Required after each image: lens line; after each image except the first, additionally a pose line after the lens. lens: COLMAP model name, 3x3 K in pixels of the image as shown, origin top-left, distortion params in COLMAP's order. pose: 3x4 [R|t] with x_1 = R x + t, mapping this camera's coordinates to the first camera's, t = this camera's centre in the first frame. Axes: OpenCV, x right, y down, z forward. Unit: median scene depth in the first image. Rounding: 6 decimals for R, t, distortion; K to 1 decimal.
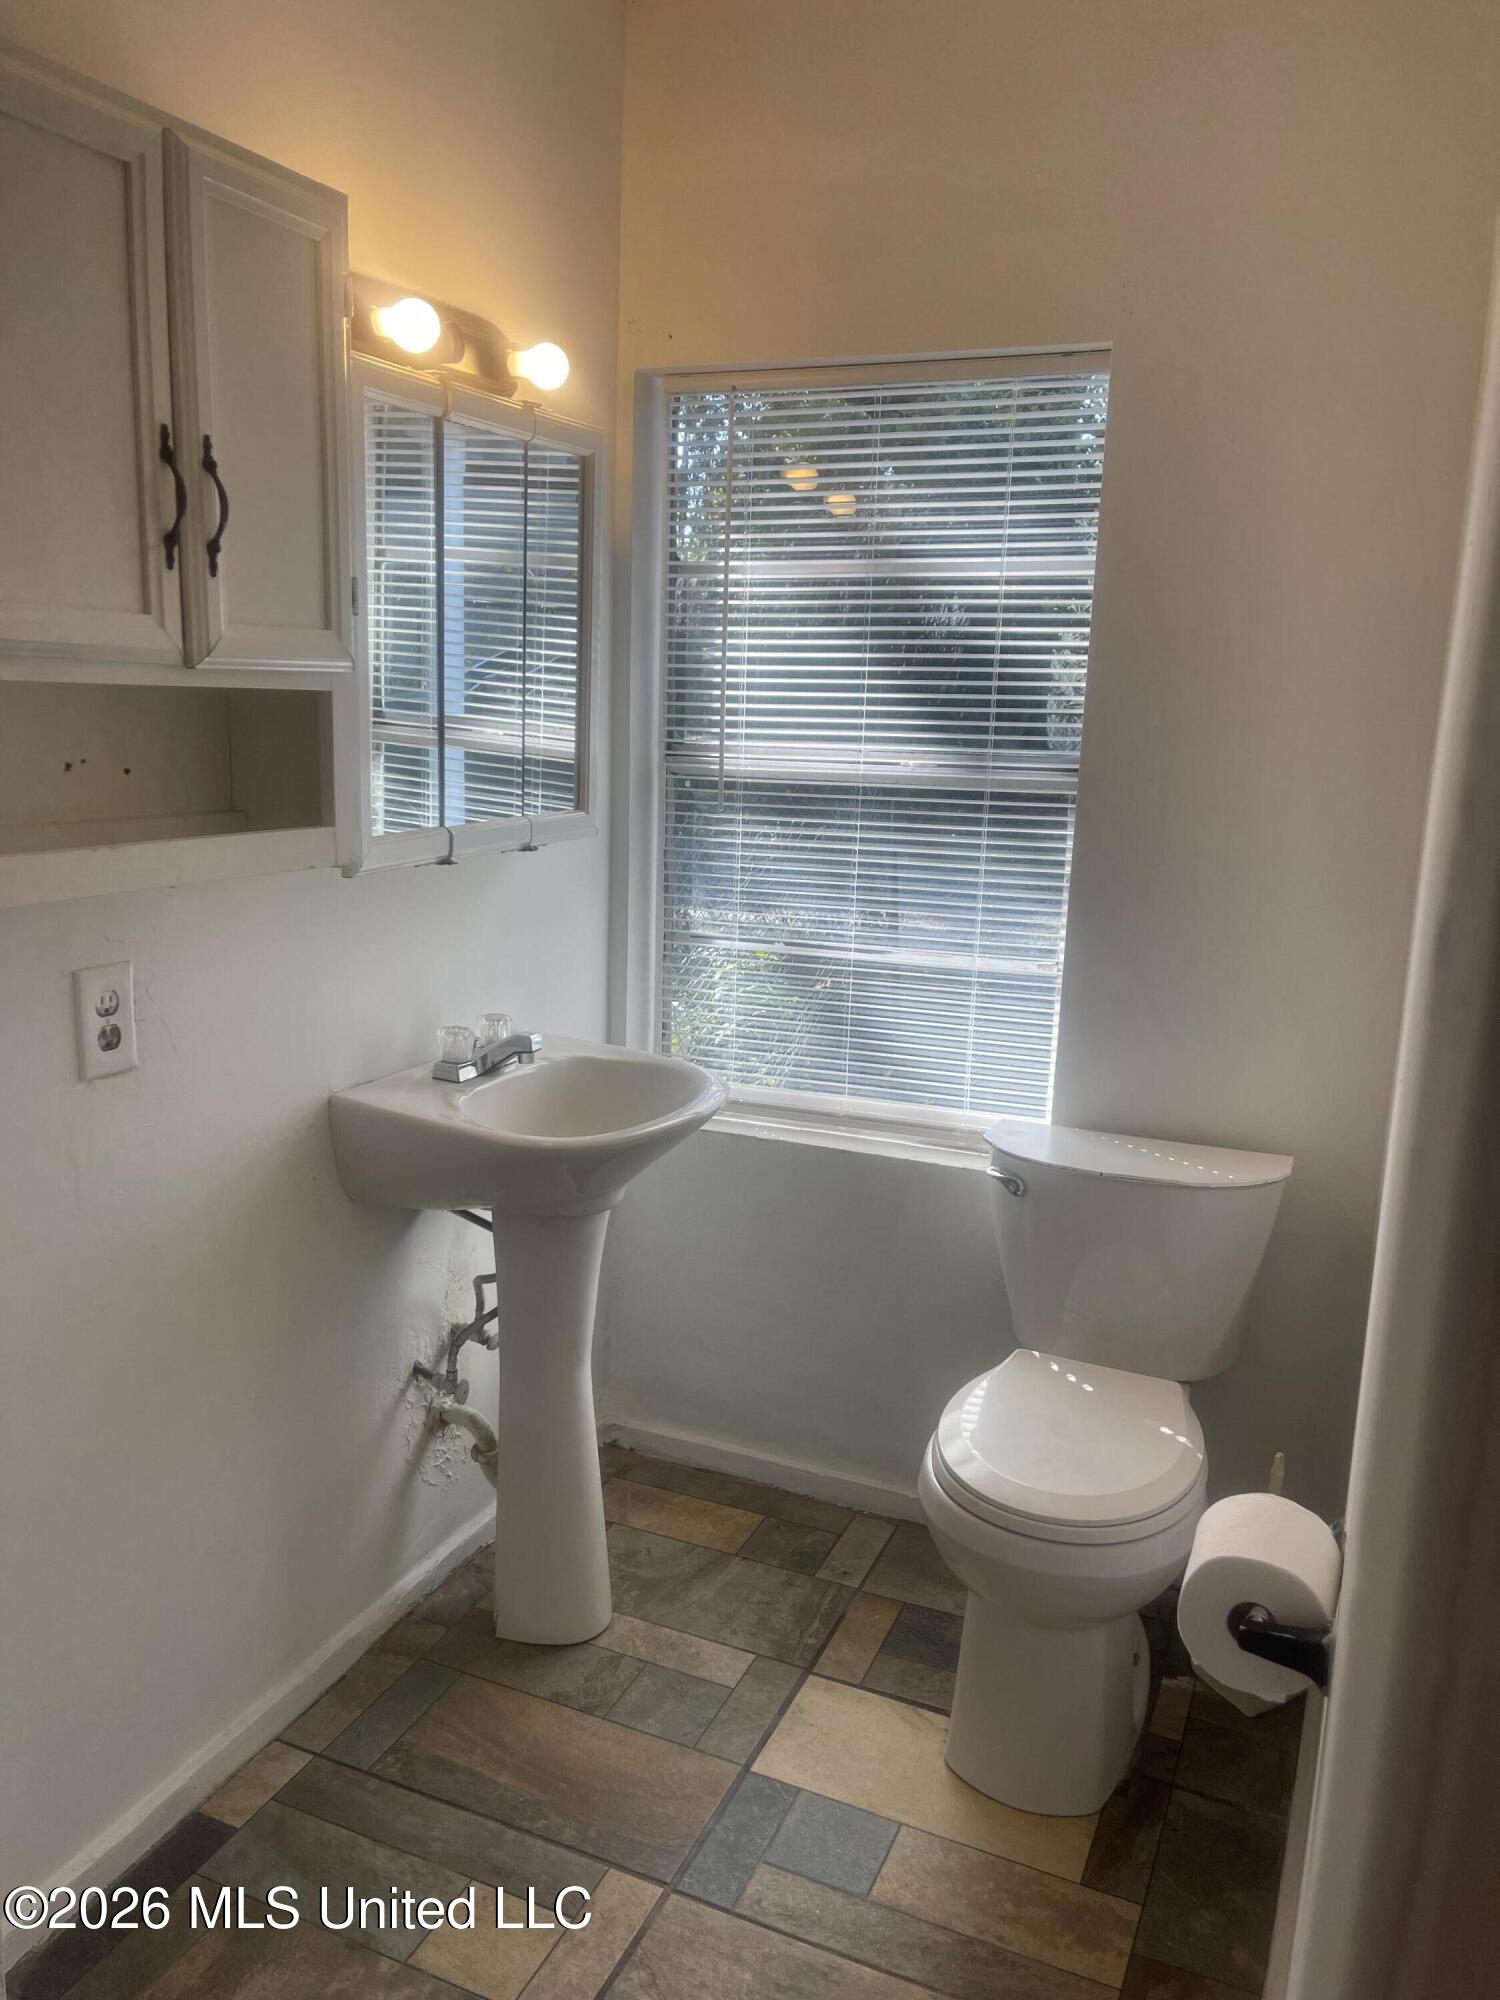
lens RADIAL K [[1581.9, 0, 757.9], [0, 1581.9, 1045.8], [0, 0, 1]] dist [0.106107, -0.143794]
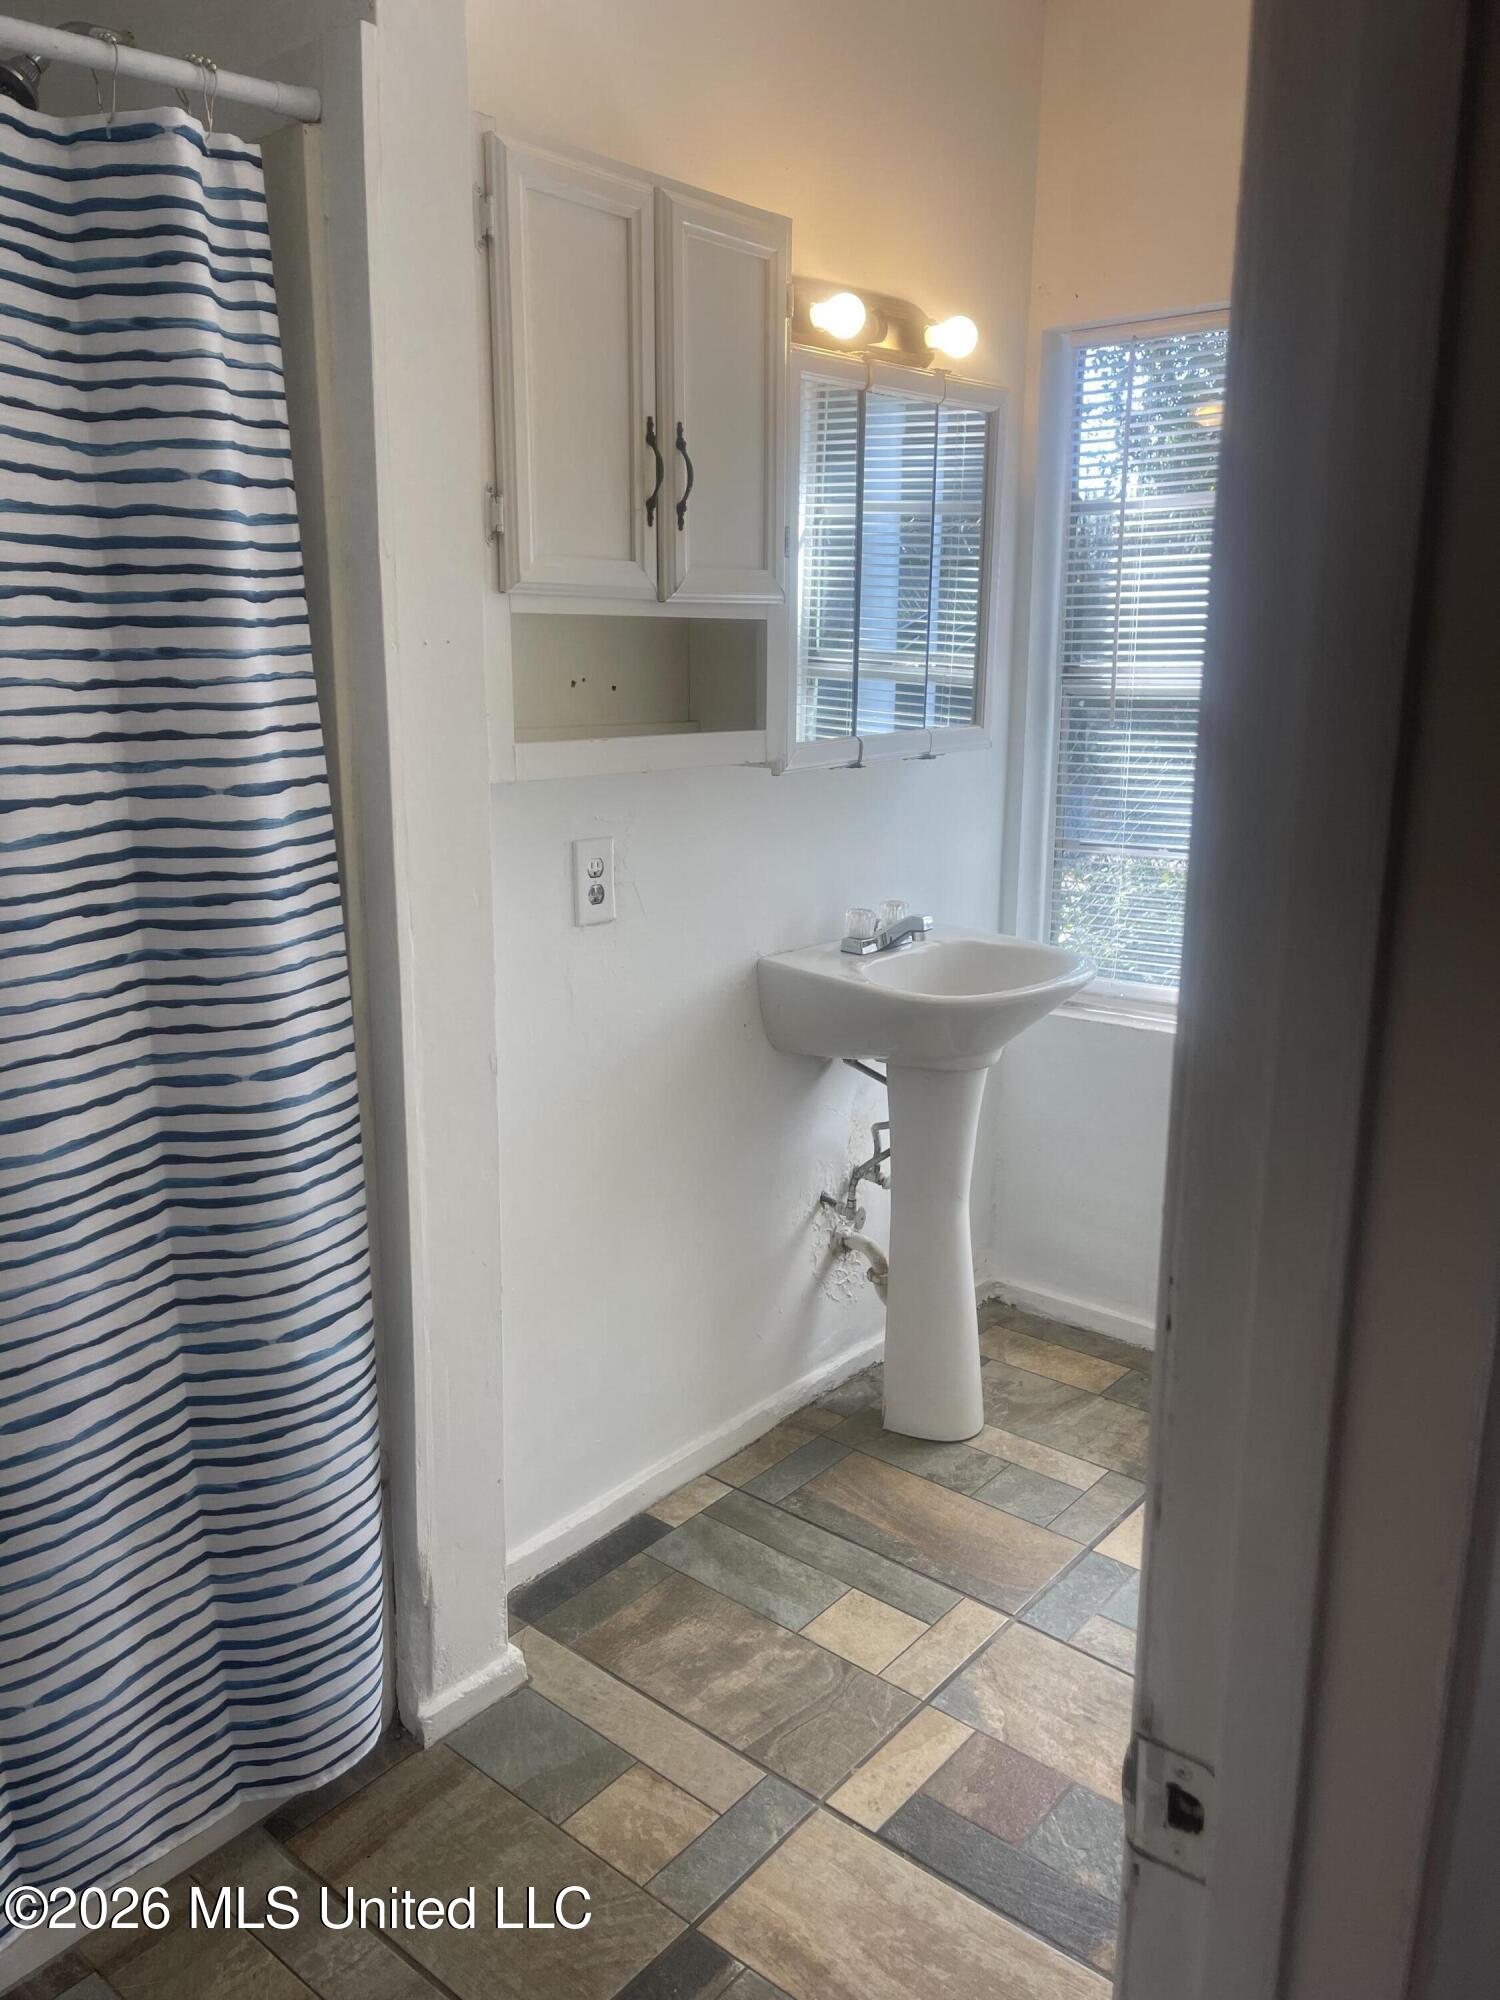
lens RADIAL K [[1581.9, 0, 757.9], [0, 1581.9, 1045.8], [0, 0, 1]] dist [0.106107, -0.143794]
pose [[0.962083, 0.035493, -0.270440, 0.057312], [-0.028951, 0.999185, 0.028140, 0.057324], [0.271218, -0.019244, 0.962326, -0.158010]]
